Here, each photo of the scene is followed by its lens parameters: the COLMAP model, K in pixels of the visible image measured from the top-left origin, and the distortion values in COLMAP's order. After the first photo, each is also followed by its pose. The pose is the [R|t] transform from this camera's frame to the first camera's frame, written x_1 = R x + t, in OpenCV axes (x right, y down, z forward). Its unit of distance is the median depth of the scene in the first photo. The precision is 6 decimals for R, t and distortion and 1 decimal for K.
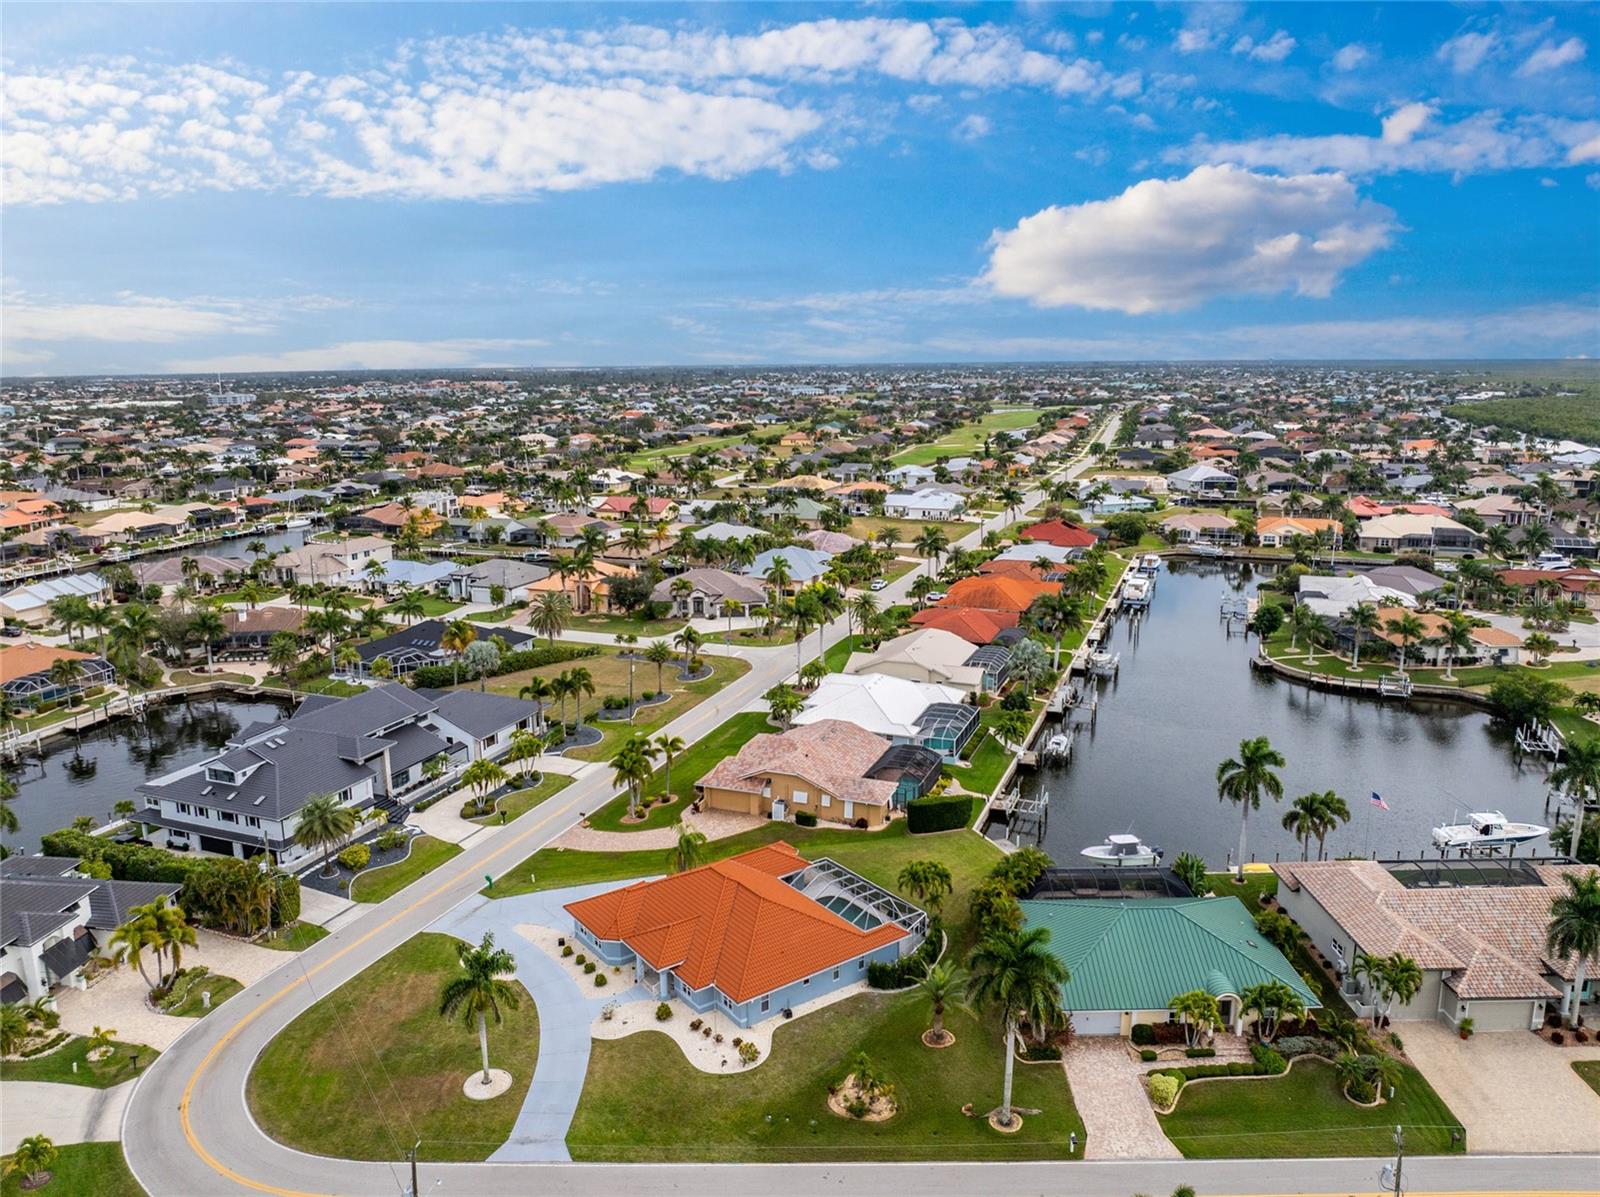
lens RADIAL K [[1130.8, 0, 796.8], [0, 1130.8, 567.2], [0, 0, 1]] dist [-0.032211, -0.007319]
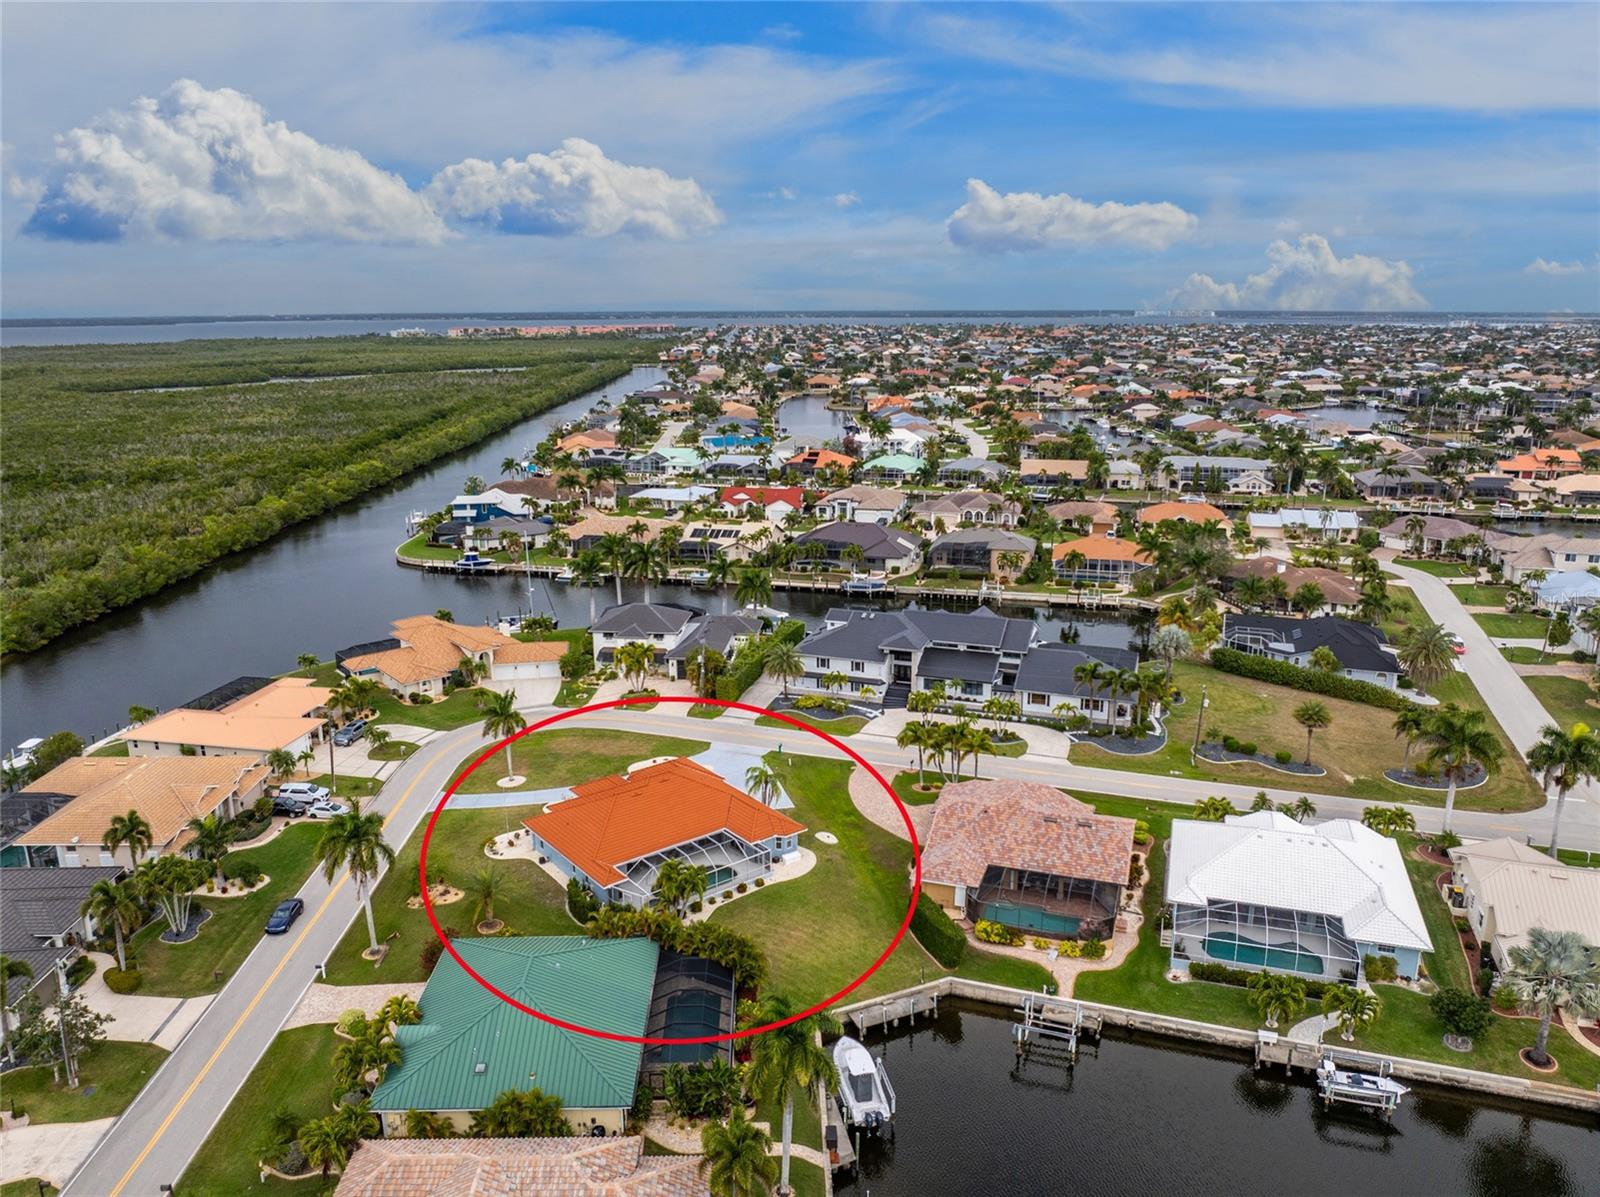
lens RADIAL K [[1130.8, 0, 796.8], [0, 1130.8, 567.2], [0, 0, 1]] dist [-0.032211, -0.007319]
pose [[0.034783, 0.235717, -0.971199, 0.471052], [-0.174011, 0.958372, 0.226371, -0.107098], [0.984129, 0.161126, 0.074353, 0.455953]]
